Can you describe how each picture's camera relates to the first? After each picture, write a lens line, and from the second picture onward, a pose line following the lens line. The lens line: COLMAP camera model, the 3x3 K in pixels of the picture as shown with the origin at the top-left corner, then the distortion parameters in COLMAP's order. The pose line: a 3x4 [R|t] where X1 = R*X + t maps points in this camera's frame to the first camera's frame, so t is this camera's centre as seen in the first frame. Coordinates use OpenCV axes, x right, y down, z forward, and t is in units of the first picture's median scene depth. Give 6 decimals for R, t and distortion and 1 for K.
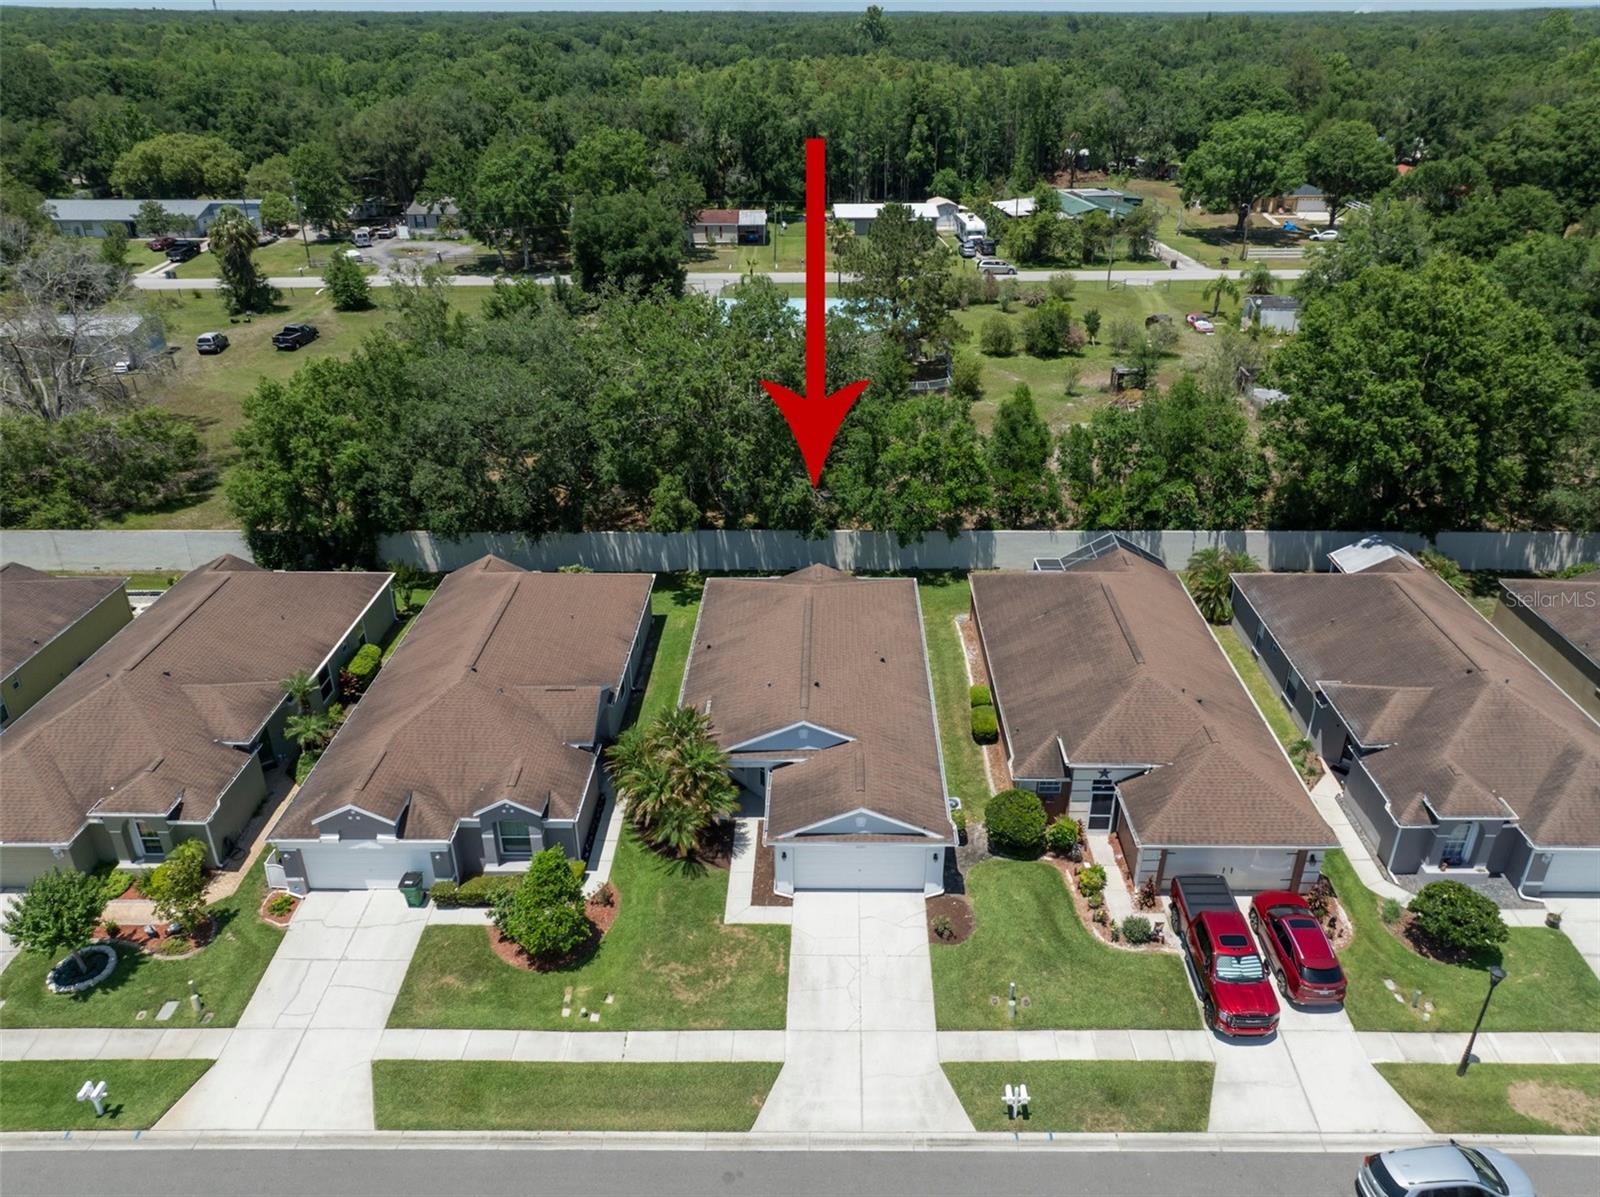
lens RADIAL K [[1132.9, 0, 836.9], [0, 1132.9, 587.4], [0, 0, 1]] dist [0.010707, 0.001722]
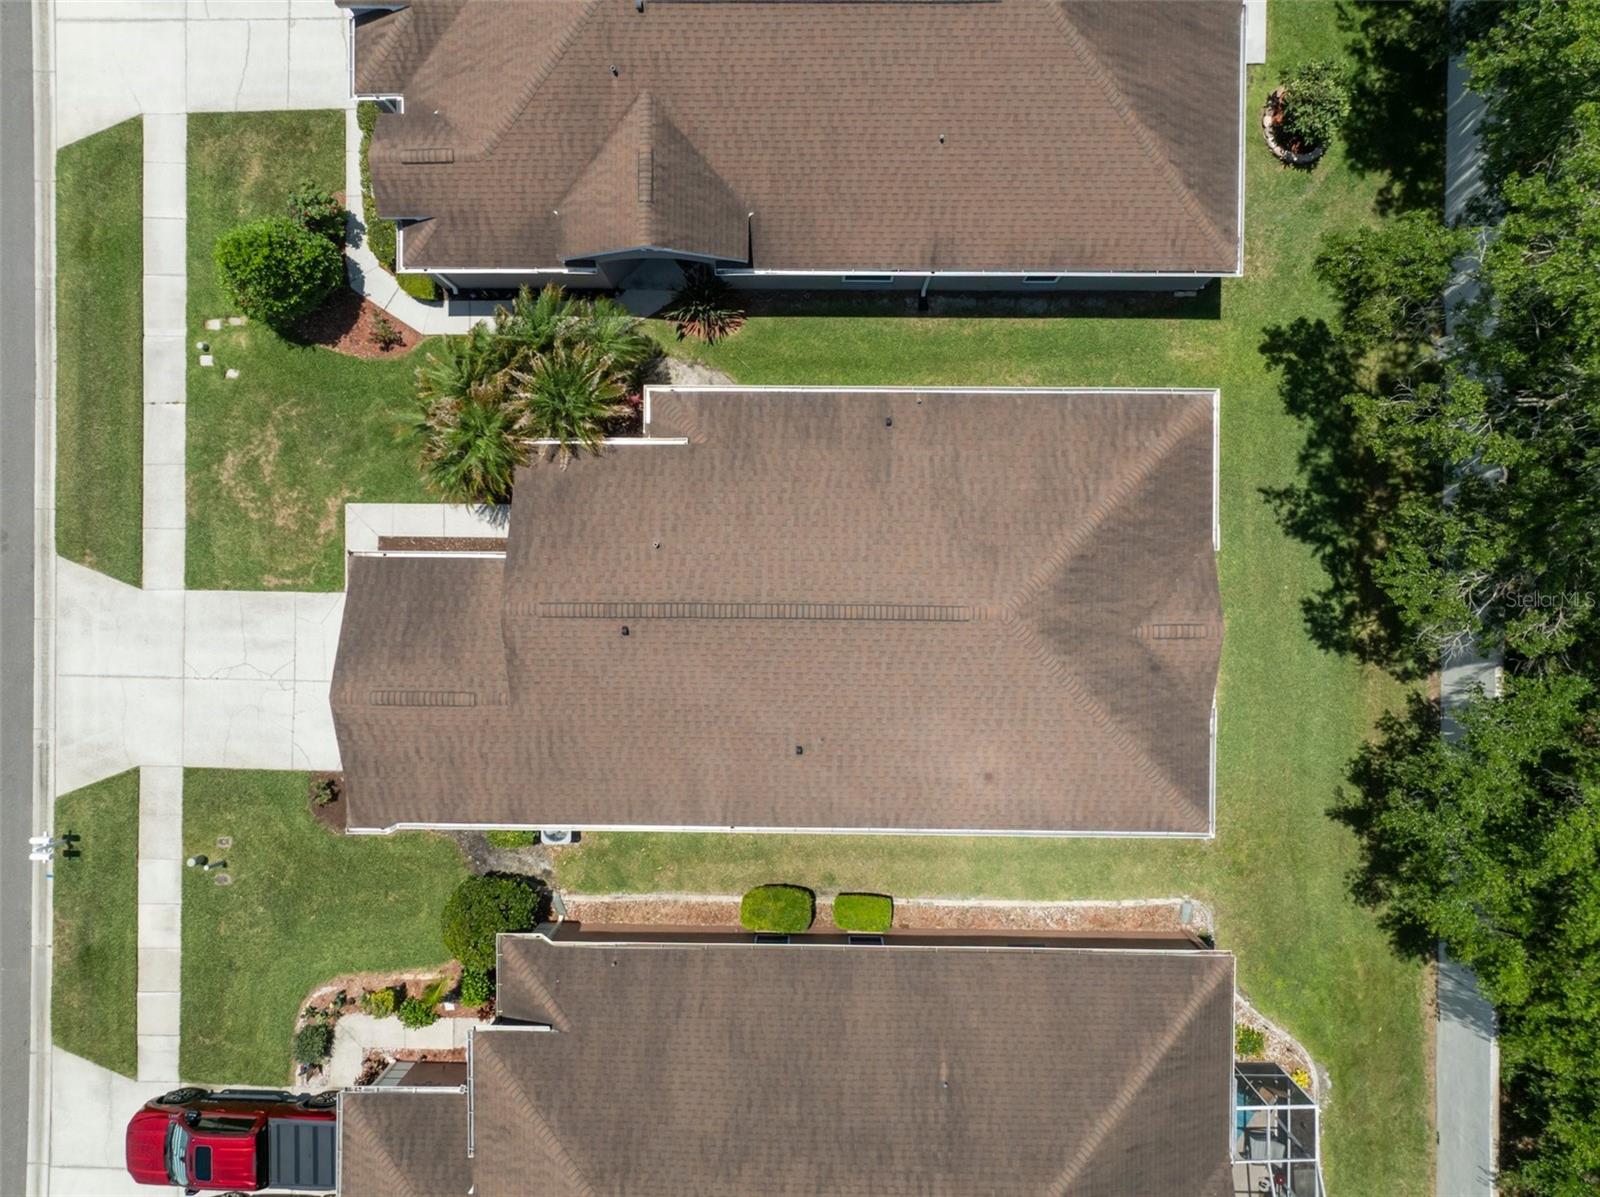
lens RADIAL K [[1112.8, 0, 800.0], [0, 1112.8, 598.5], [0, 0, 1]] dist [-0.002438, 0.010152]
pose [[-0.011313, 0.999935, 0.001498, -0.039487], [-0.441531, -0.006339, 0.897224, -0.495247], [0.897175, 0.009489, 0.441574, 0.926446]]
